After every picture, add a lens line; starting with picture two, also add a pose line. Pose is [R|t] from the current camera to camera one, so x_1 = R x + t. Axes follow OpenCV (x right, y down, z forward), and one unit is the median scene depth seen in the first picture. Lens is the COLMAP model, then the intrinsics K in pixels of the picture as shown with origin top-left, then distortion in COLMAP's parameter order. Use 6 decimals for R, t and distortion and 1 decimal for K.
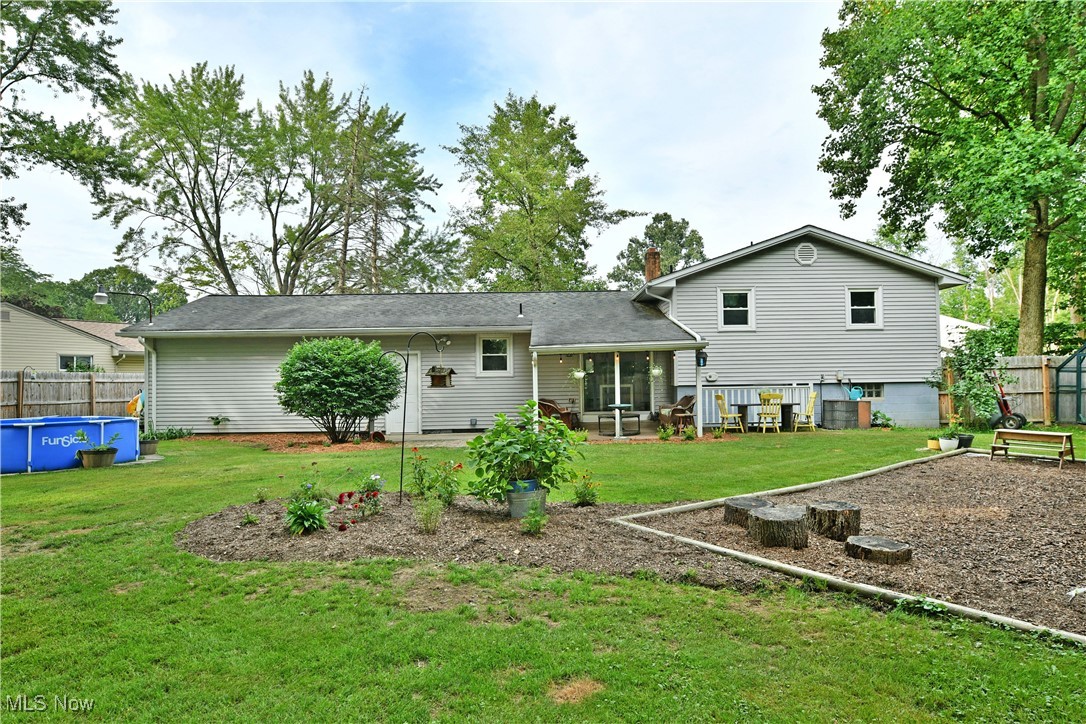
lens RADIAL K [[664.6, 0, 553.6], [0, 664.6, 363.6], [0, 0, 1]] dist [-0.010760, -0.000759]
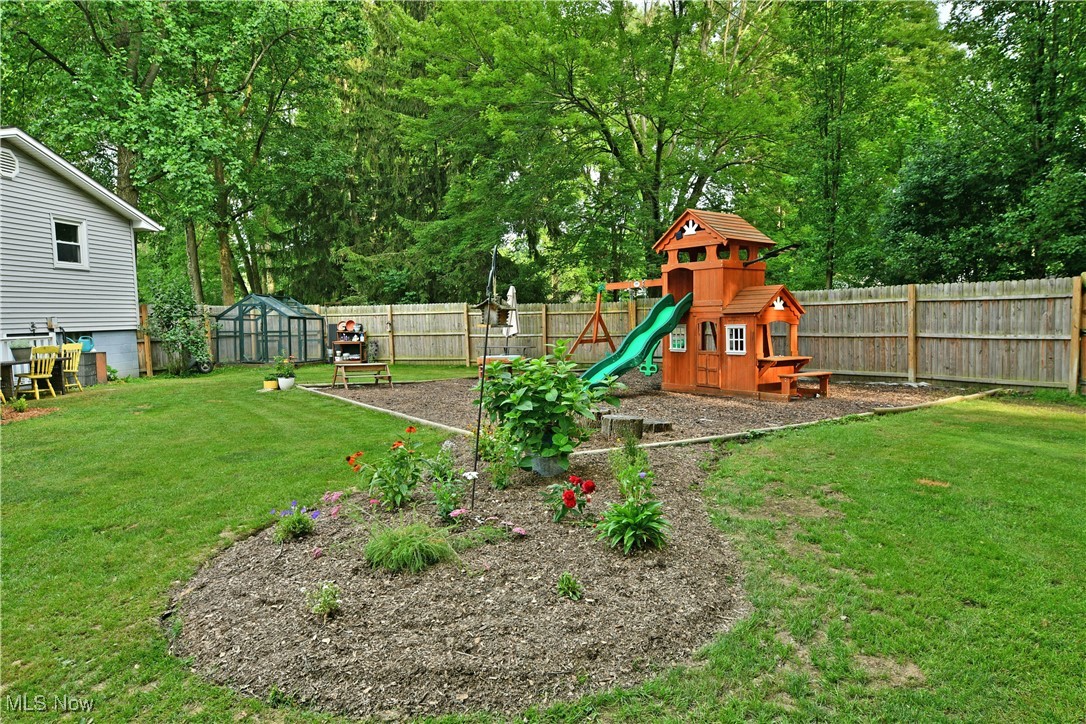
lens RADIAL K [[664.5, 0, 546.2], [0, 664.5, 360.4], [0, 0, 1]] dist [-0.009729, -0.002841]
pose [[0.076489, -0.058783, 0.995336, -0.337641], [-0.016417, 0.998051, 0.060205, 0.004465], [-0.996935, -0.020946, 0.075375, 0.325475]]
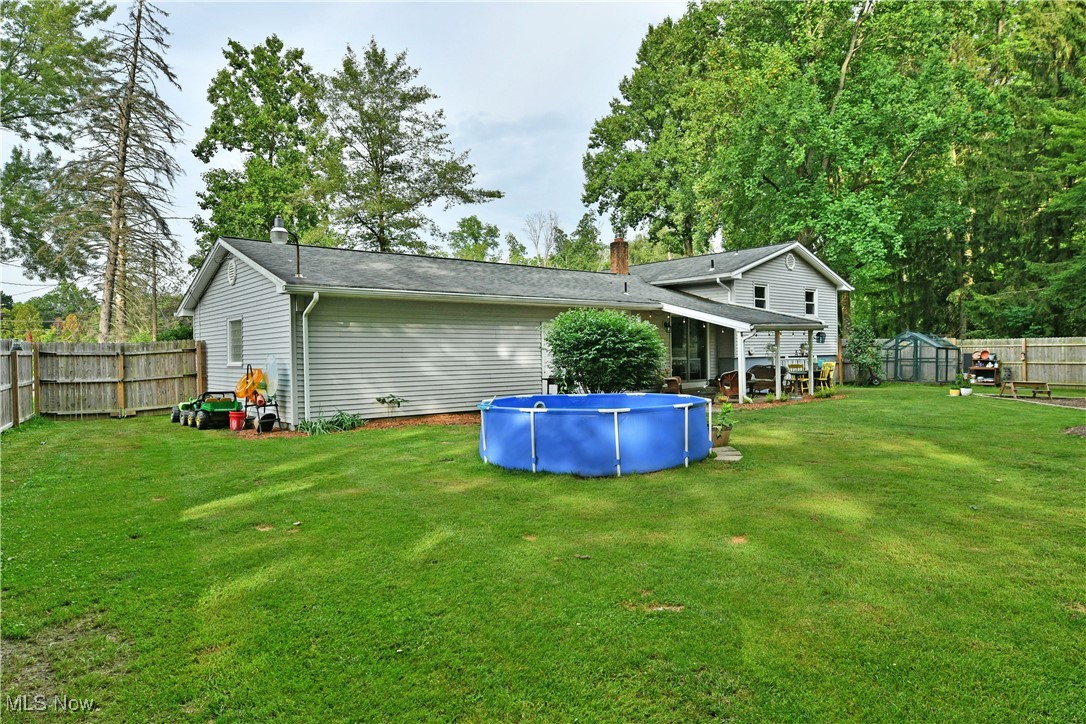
lens RADIAL K [[664.5, 0, 546.2], [0, 664.5, 360.4], [0, 0, 1]] dist [-0.009729, -0.002841]
pose [[0.753776, -0.005451, 0.657109, -0.911224], [-0.022147, 0.999187, 0.033695, 0.003916], [-0.656758, -0.039952, 0.753042, 0.293702]]
